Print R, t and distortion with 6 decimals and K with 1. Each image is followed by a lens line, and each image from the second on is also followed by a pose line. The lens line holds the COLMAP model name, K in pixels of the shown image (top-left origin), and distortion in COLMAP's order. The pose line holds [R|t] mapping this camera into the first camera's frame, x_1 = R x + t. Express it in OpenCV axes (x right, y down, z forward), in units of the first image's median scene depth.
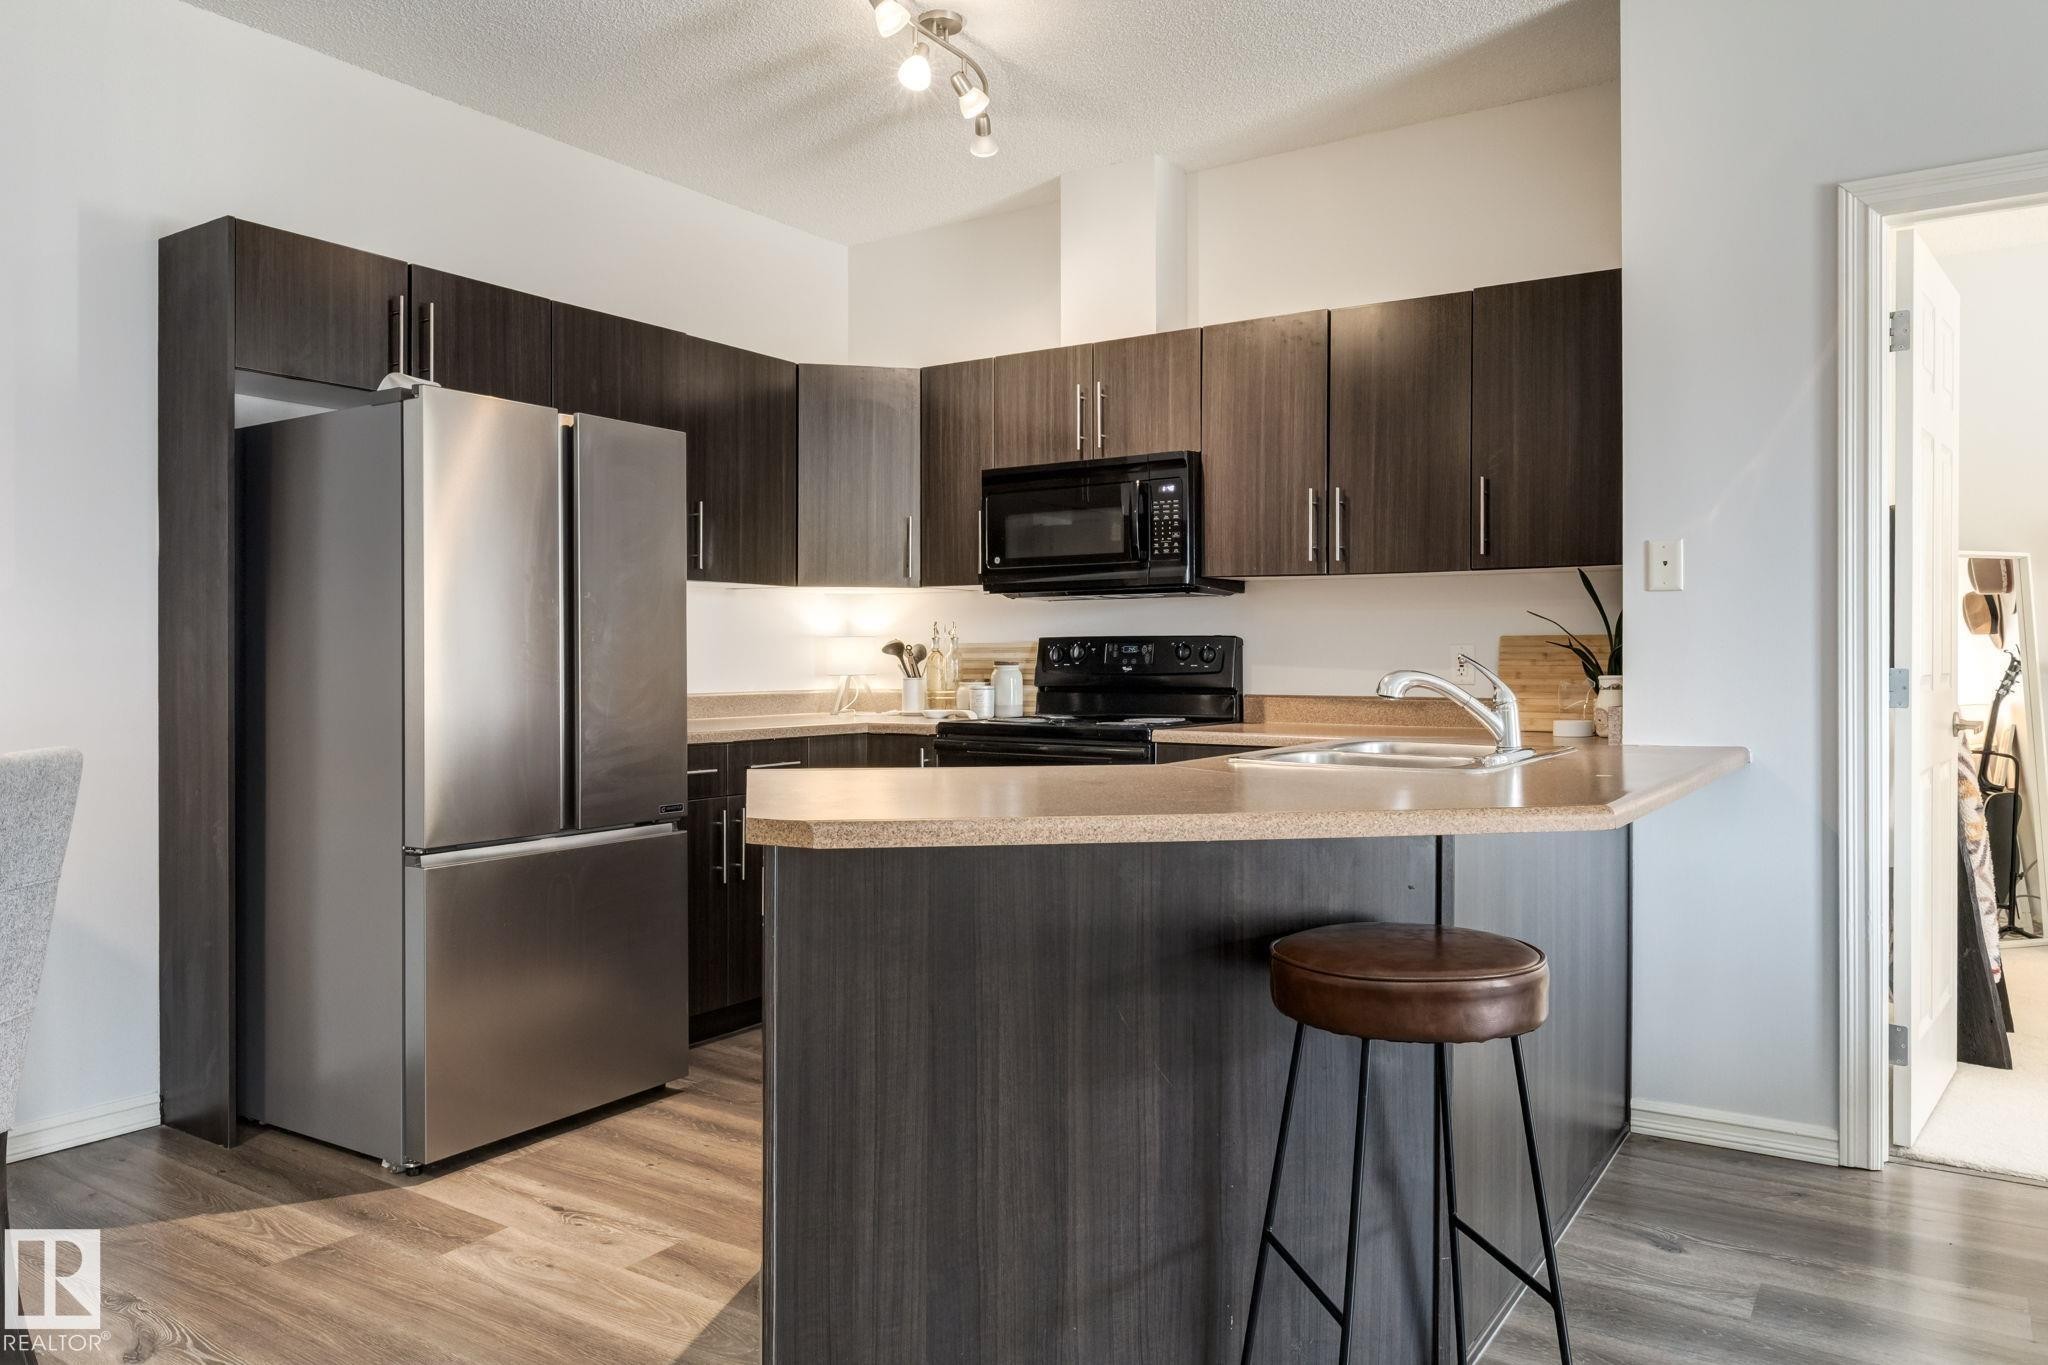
lens RADIAL K [[1404.2, 0, 1021.6], [0, 1404.2, 678.2], [0, 0, 1]] dist [-0.002826, -0.000730]
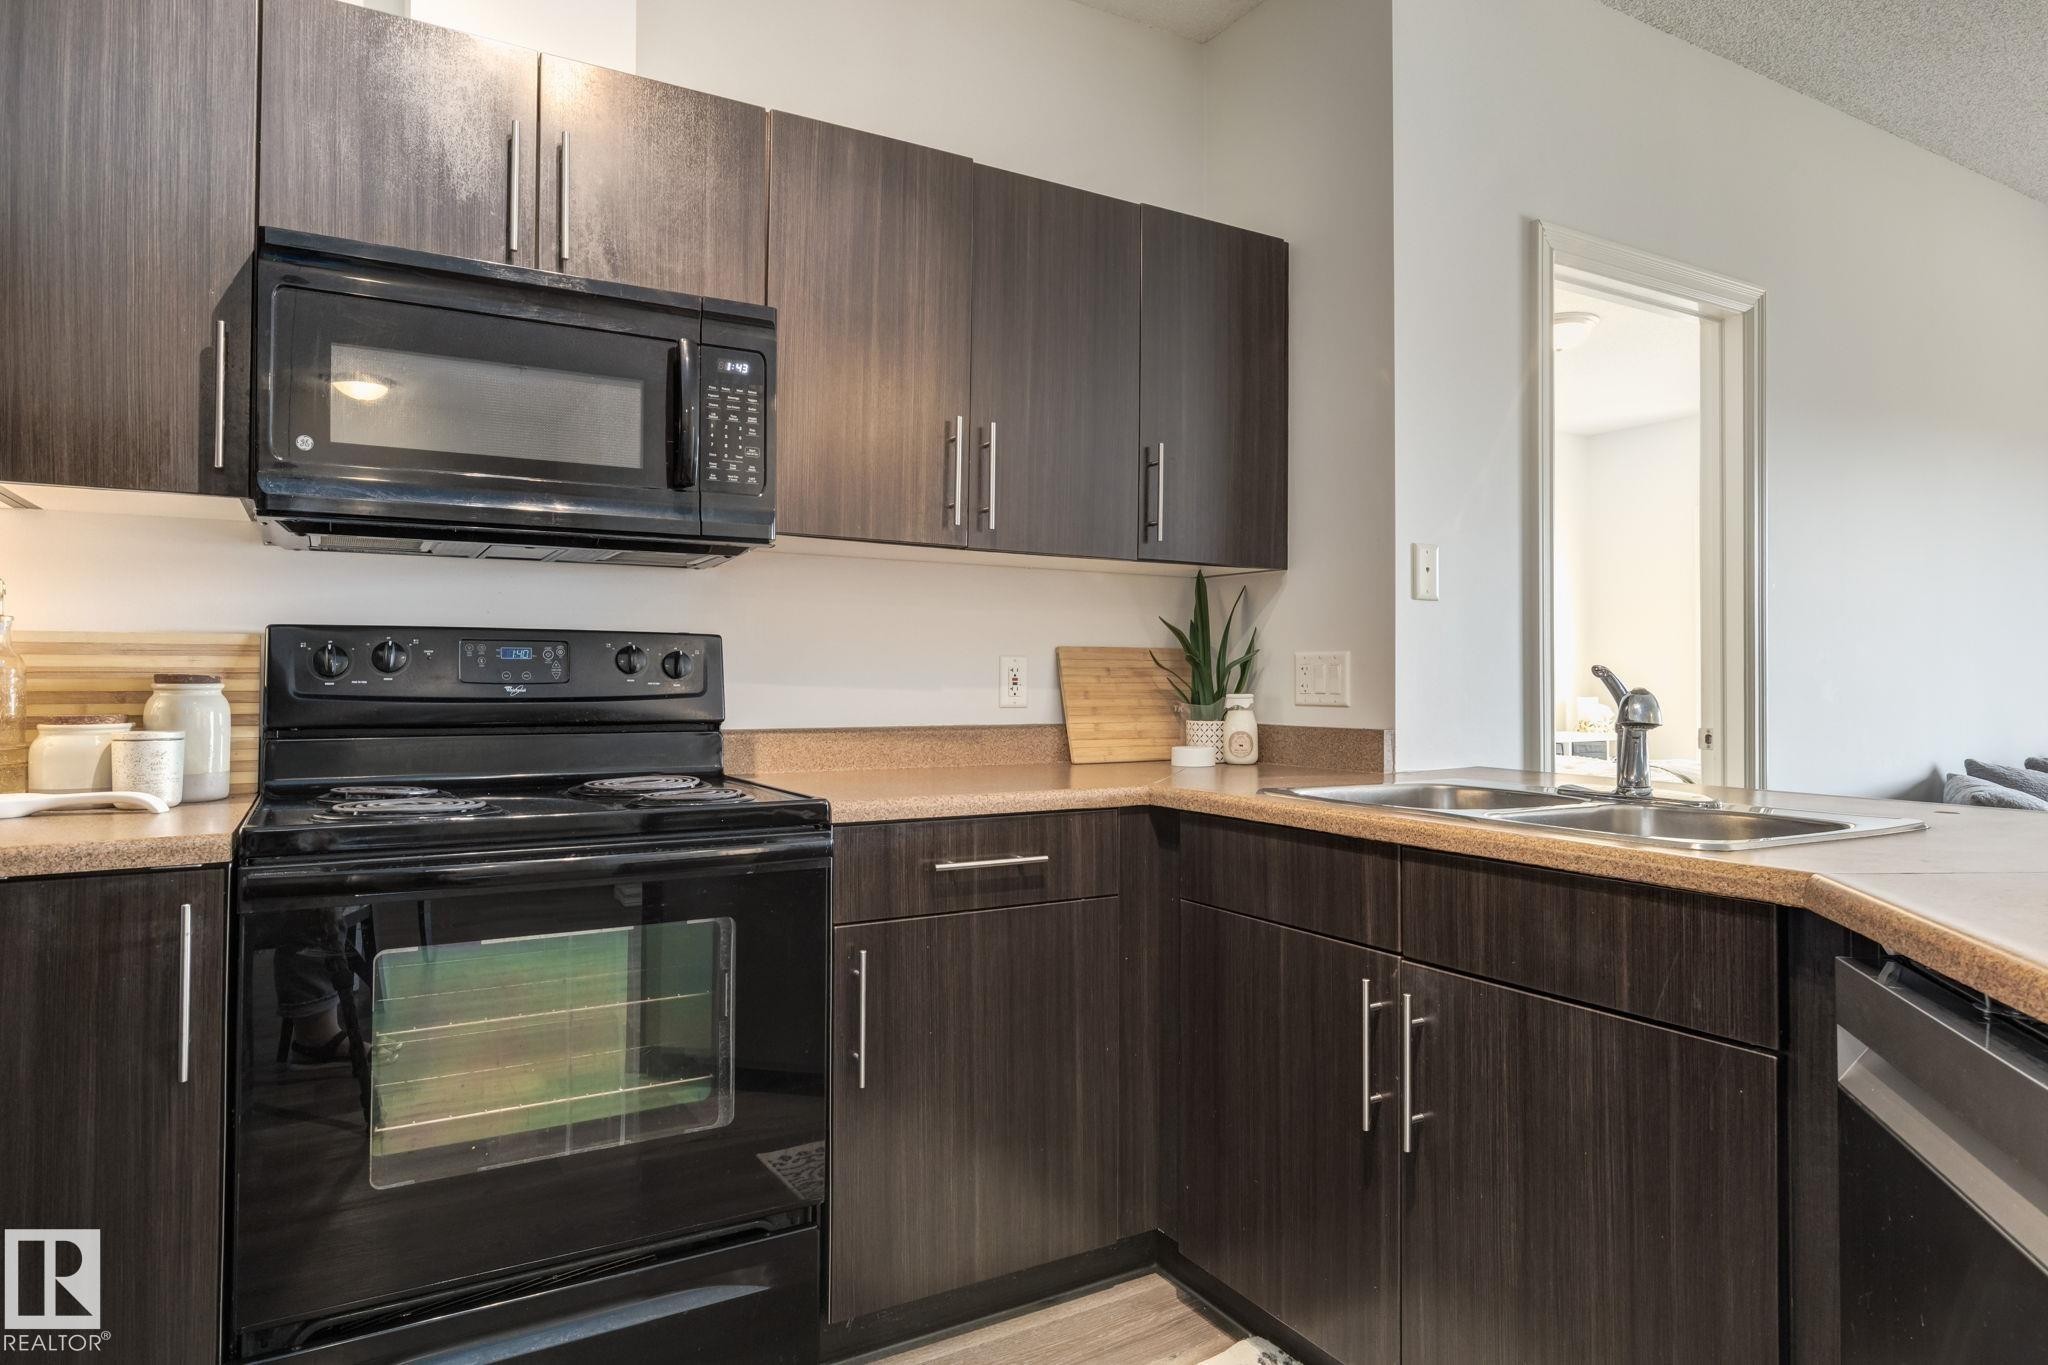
lens RADIAL K [[1196.4, 0, 1023.5], [0, 1196.4, 666.4], [0, 0, 1]] dist [-0.002680, 0.000385]
pose [[0.437882, 0.011799, 0.898955, -0.261272], [0.009000, 0.999806, -0.017507, -0.006168], [-0.898987, 0.015756, 0.437691, 0.659660]]
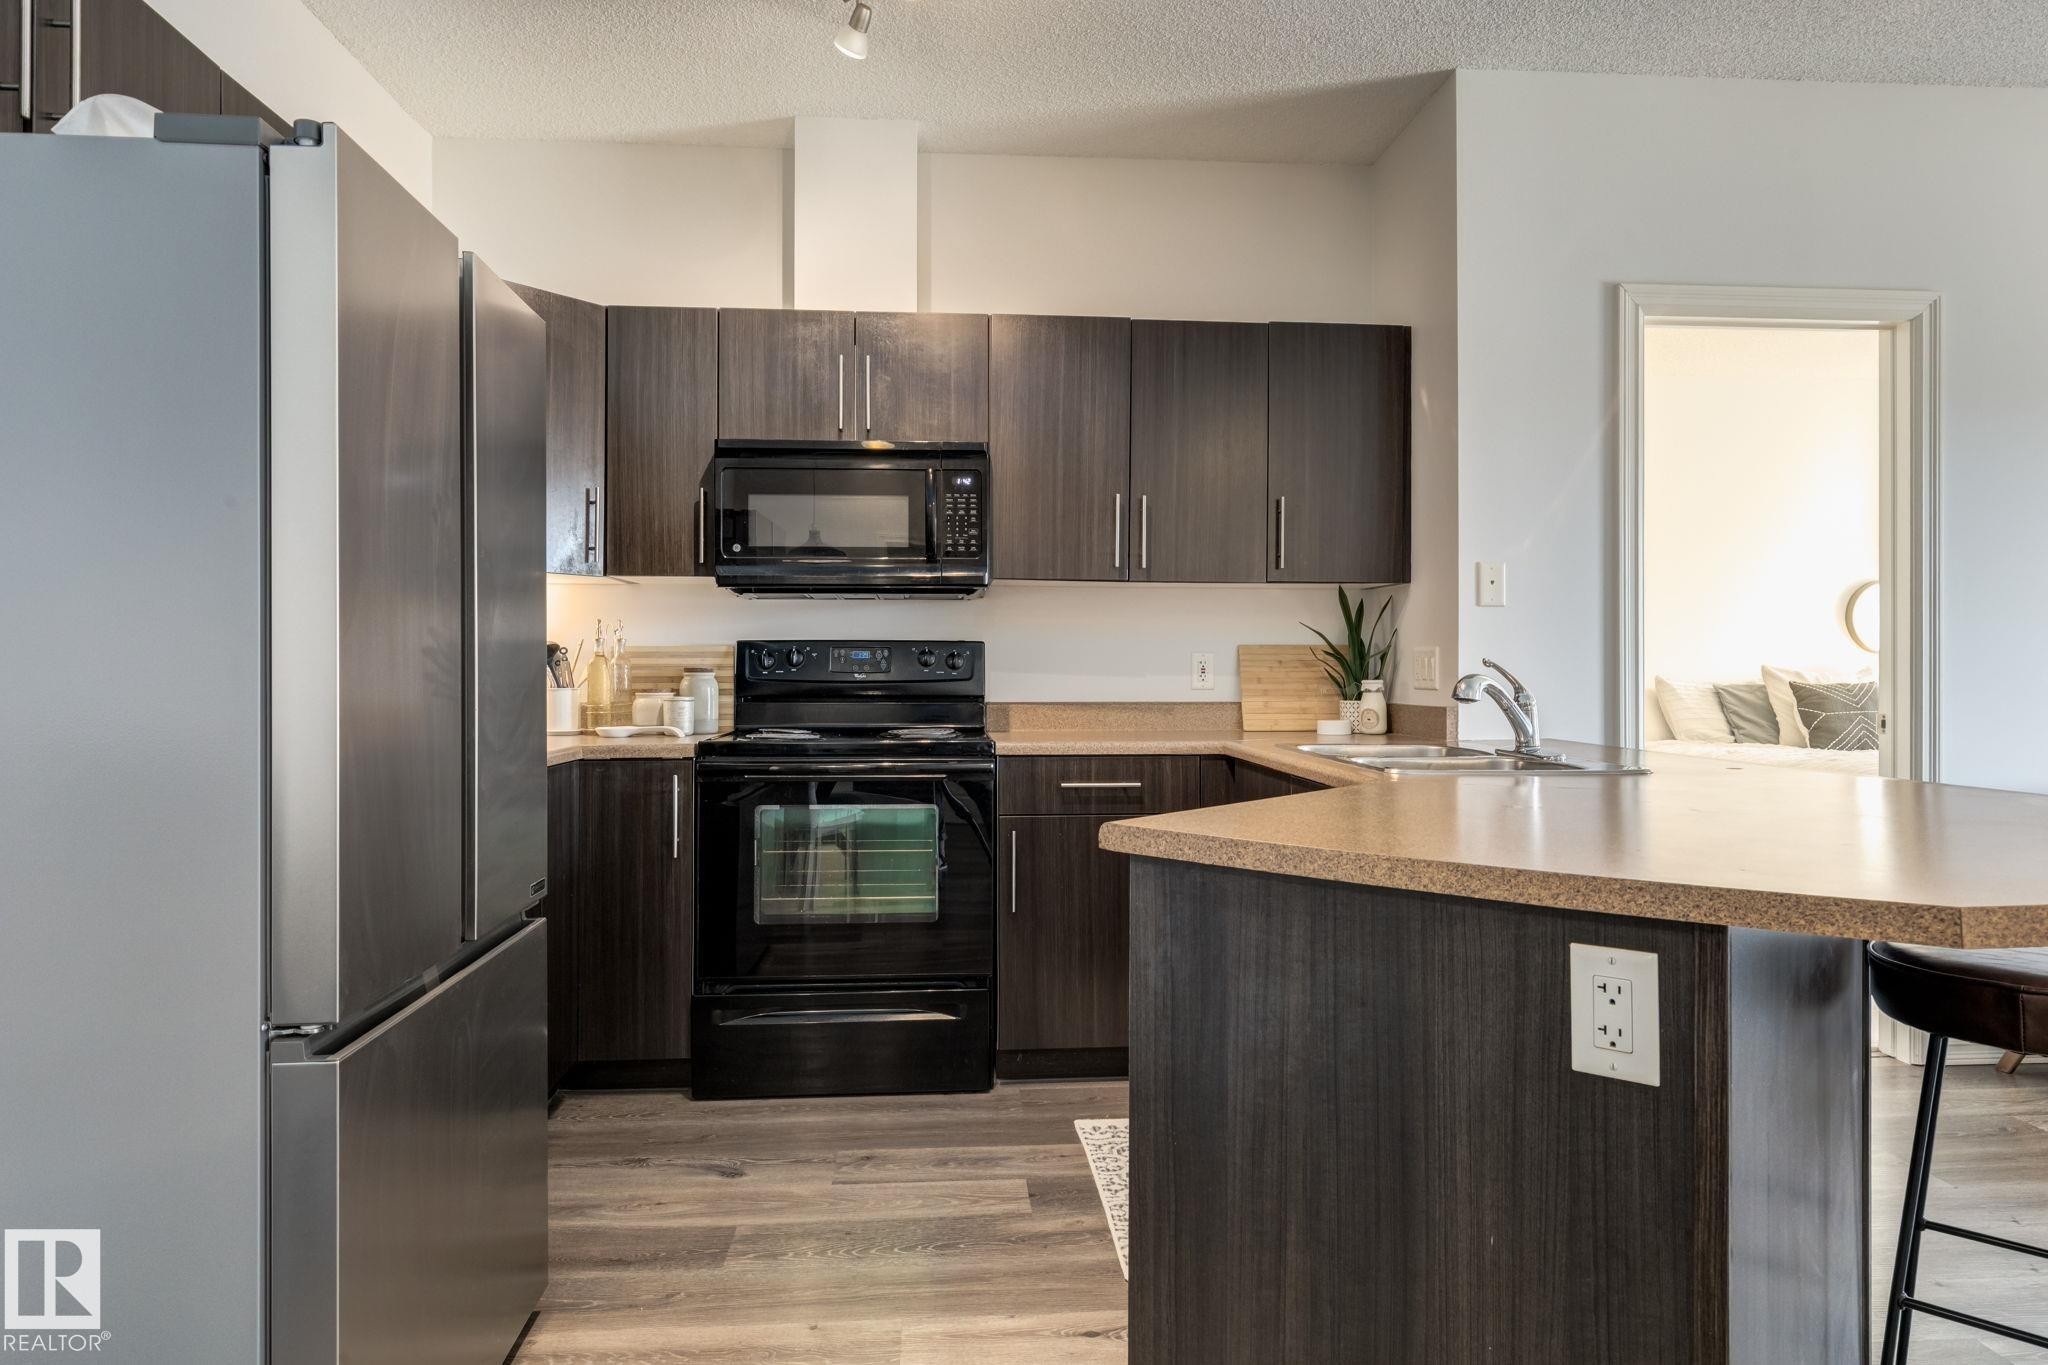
lens RADIAL K [[1196.4, 0, 1028.5], [0, 1196.4, 679.6], [0, 0, 1]] dist [-0.002680, 0.000385]
pose [[0.786644, -0.004161, 0.617392, -0.334887], [0.007301, 0.999970, -0.002562, -0.001606], [-0.617363, 0.006523, 0.786651, 0.337270]]
